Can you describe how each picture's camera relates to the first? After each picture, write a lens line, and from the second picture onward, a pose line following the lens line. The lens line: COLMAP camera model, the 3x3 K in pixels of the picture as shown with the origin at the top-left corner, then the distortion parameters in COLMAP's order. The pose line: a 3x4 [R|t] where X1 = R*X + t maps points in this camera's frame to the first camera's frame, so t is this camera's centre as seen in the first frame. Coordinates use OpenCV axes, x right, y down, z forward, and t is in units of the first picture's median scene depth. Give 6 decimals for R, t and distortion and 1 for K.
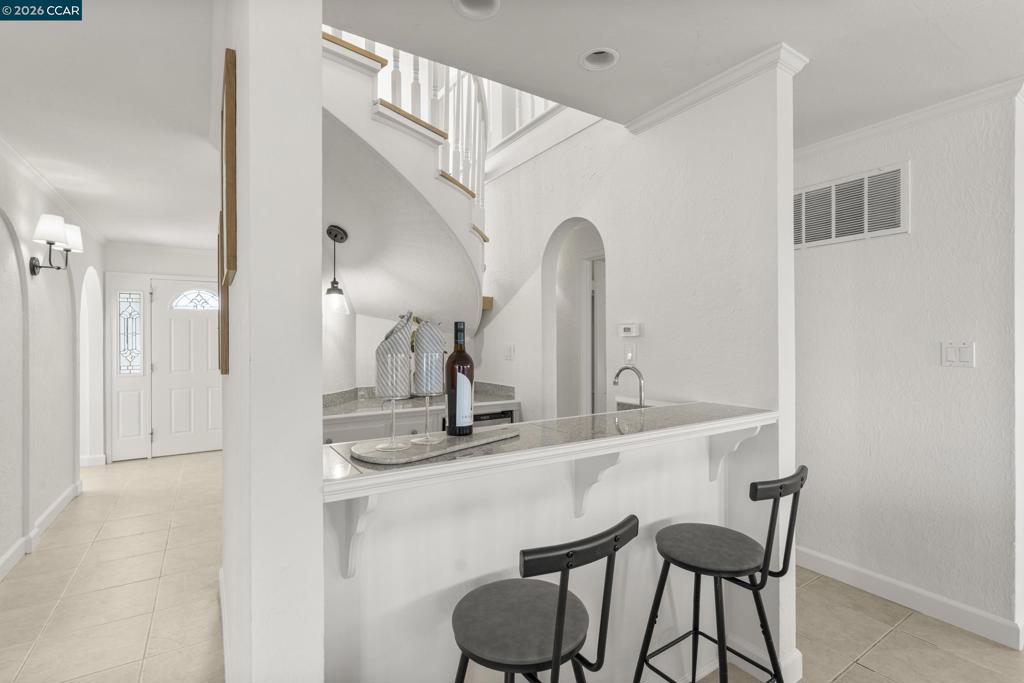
lens RADIAL K [[463.3, 0, 512.5], [0, 463.3, 339.1], [0, 0, 1]] dist [0.000188, 0.000045]
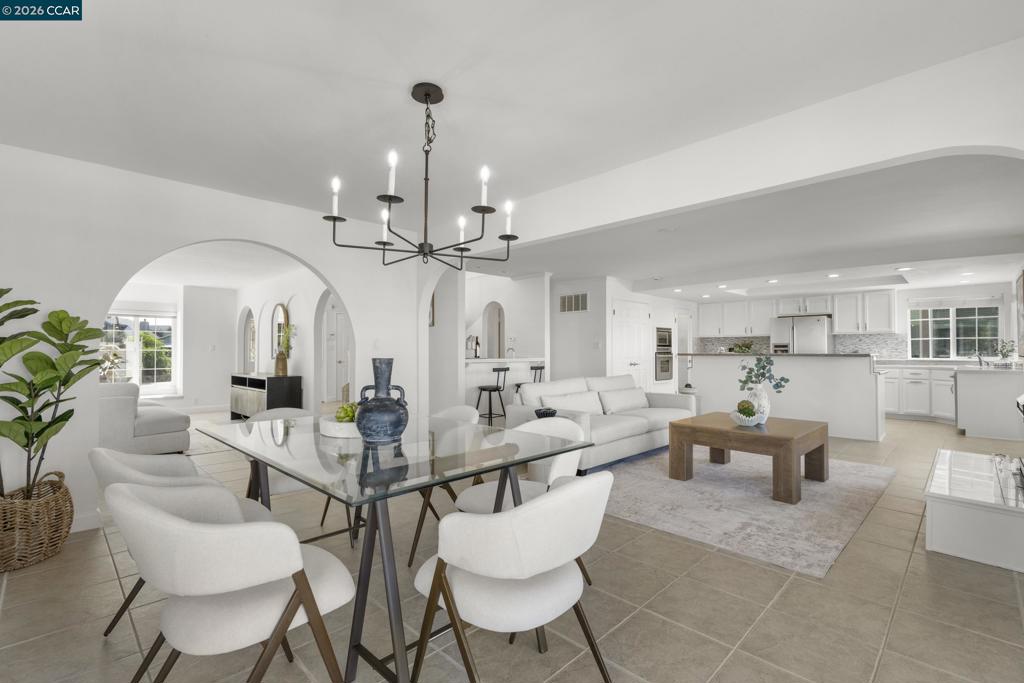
lens RADIAL K [[463.3, 0, 515.9], [0, 463.3, 344.4], [0, 0, 1]] dist [0.000188, 0.000045]
pose [[0.979662, 0.000551, 0.200652, -0.517628], [0.003008, 0.999843, -0.017434, 0.105043], [-0.200630, 0.017683, 0.979507, -2.987092]]
